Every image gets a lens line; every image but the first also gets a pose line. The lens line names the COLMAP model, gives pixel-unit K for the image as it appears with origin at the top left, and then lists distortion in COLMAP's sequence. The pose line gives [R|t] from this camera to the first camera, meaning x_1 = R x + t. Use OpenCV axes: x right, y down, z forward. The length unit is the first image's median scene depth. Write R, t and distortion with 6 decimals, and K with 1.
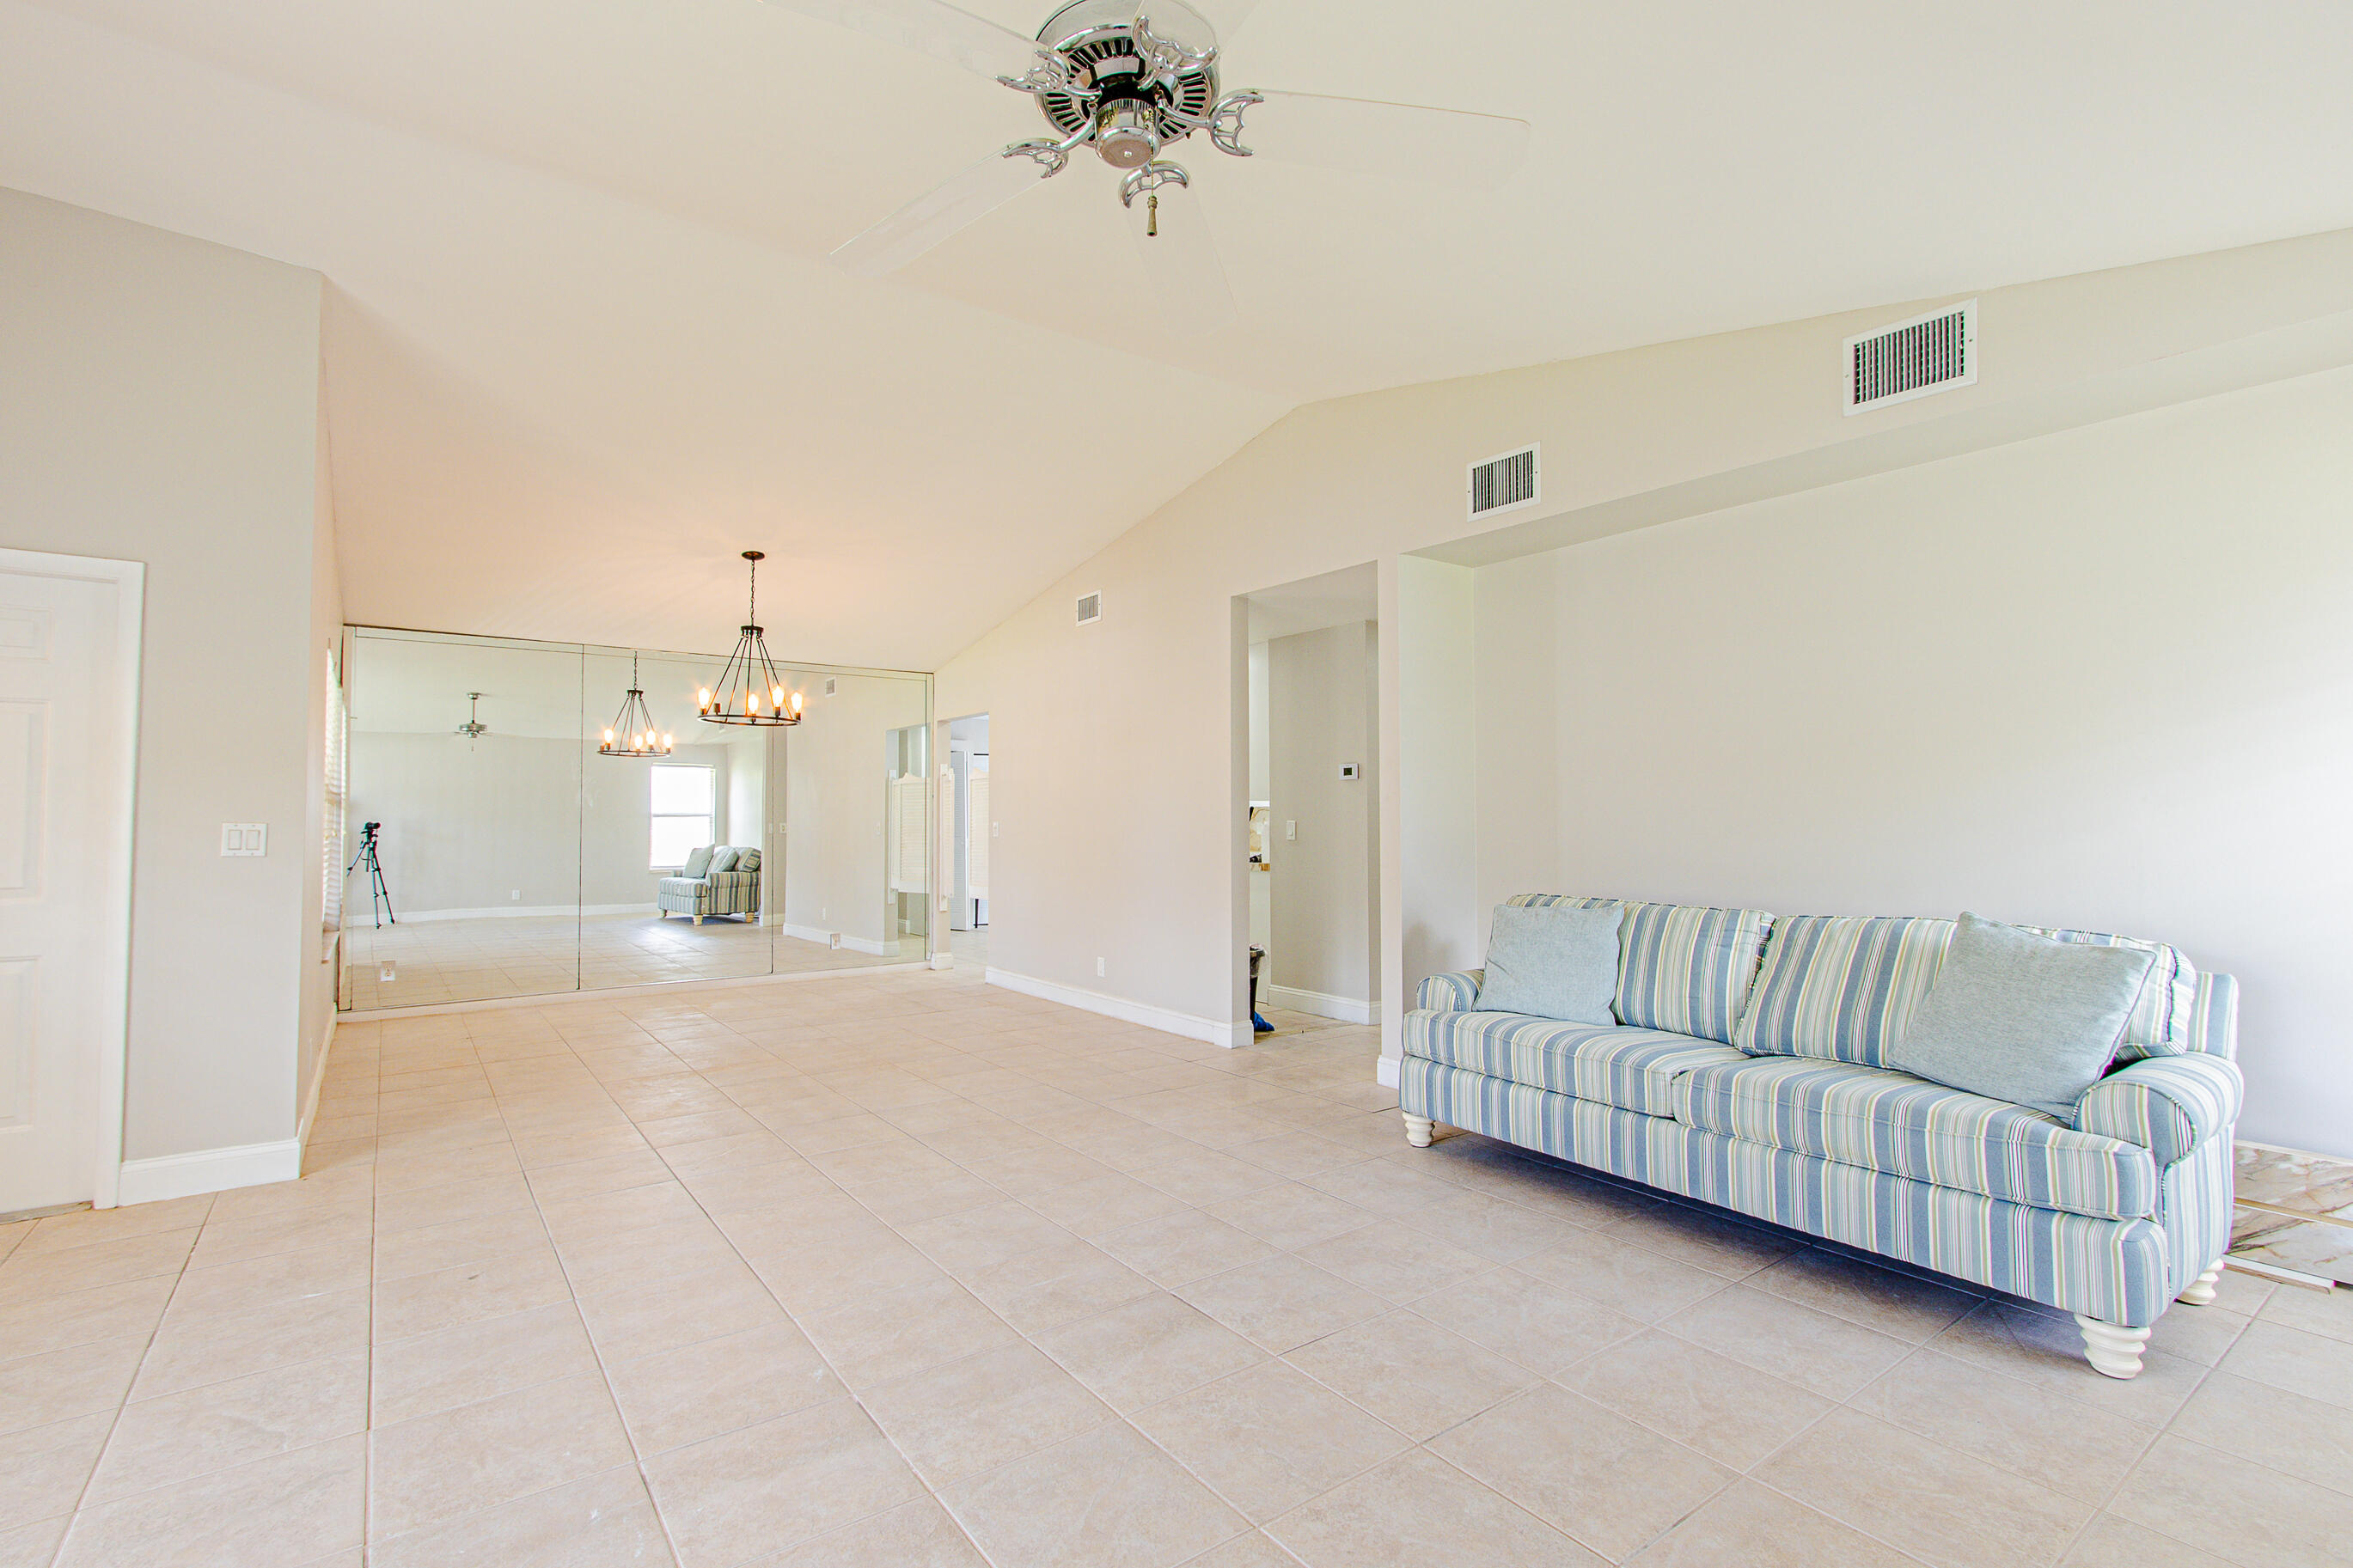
lens RADIAL K [[1073.2, 0, 1158.4], [0, 1073.2, 783.1], [0, 0, 1]] dist [0.002050, 0.000124]
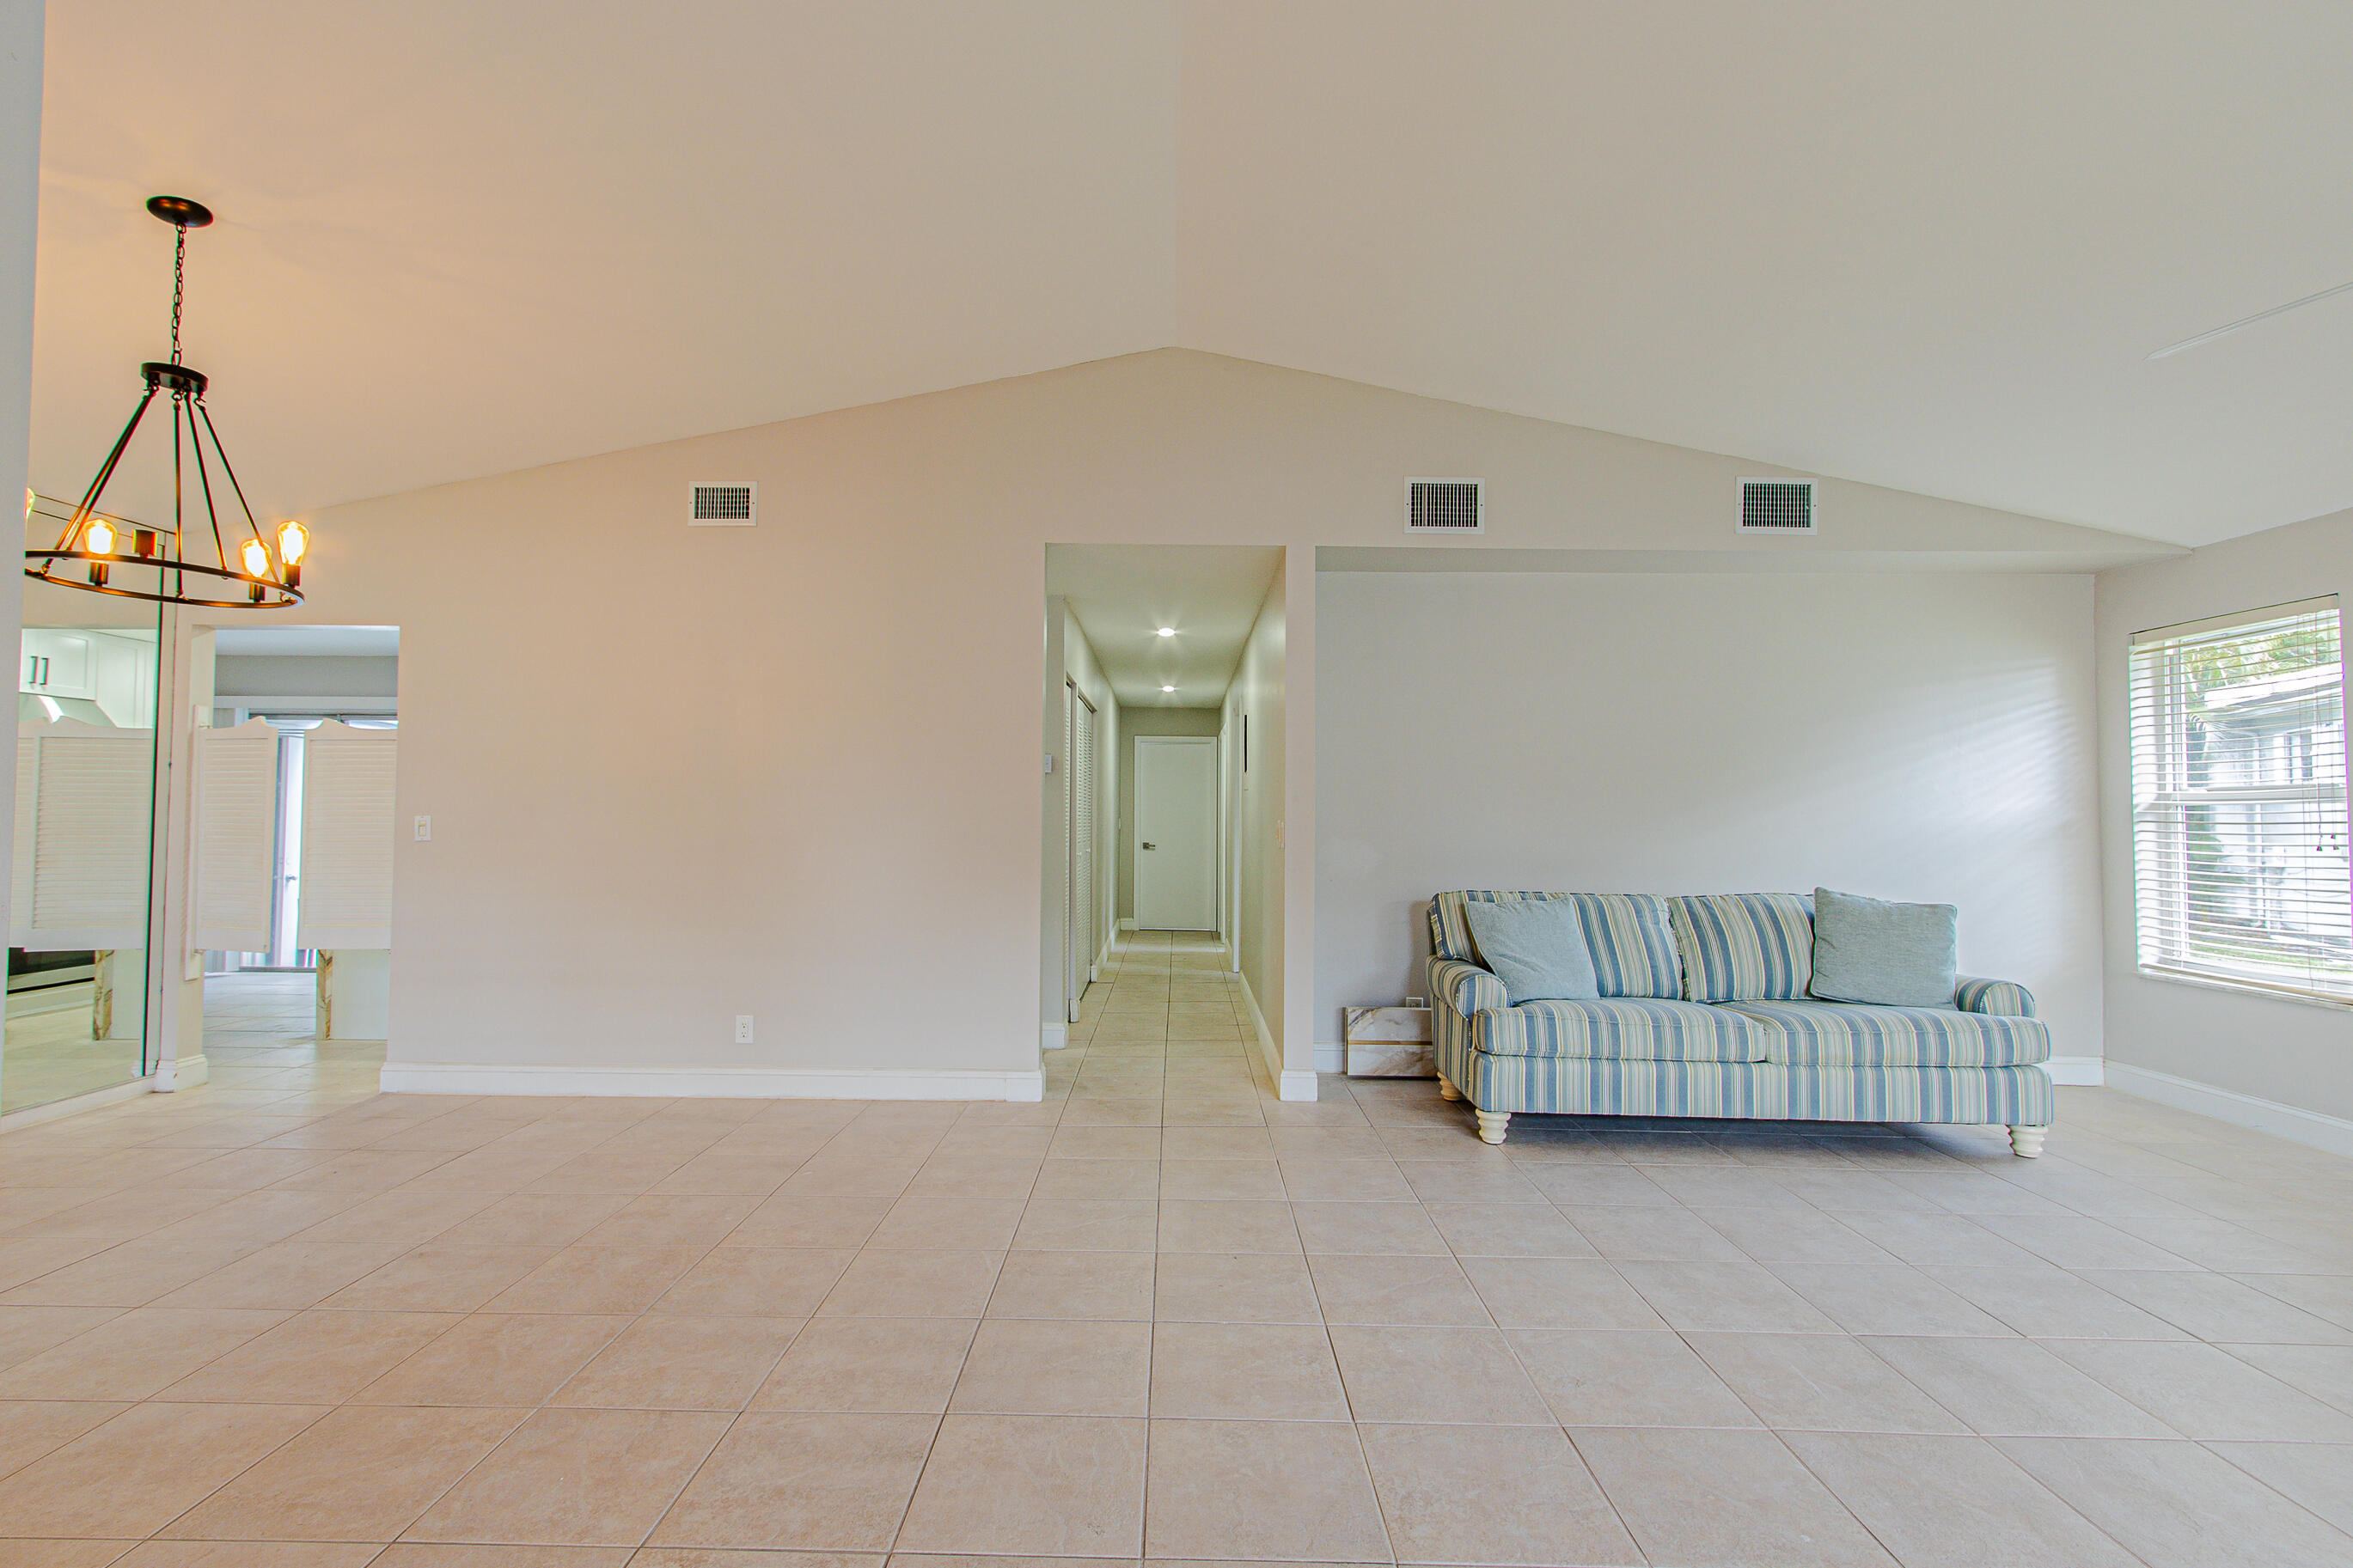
lens RADIAL K [[1073.2, 0, 1158.4], [0, 1073.2, 783.1], [0, 0, 1]] dist [0.002050, 0.000124]
pose [[0.599933, 0.032886, 0.799374, -0.876613], [-0.036843, 0.999230, -0.013458, 0.025568], [-0.799202, -0.021377, 0.600683, 0.738715]]
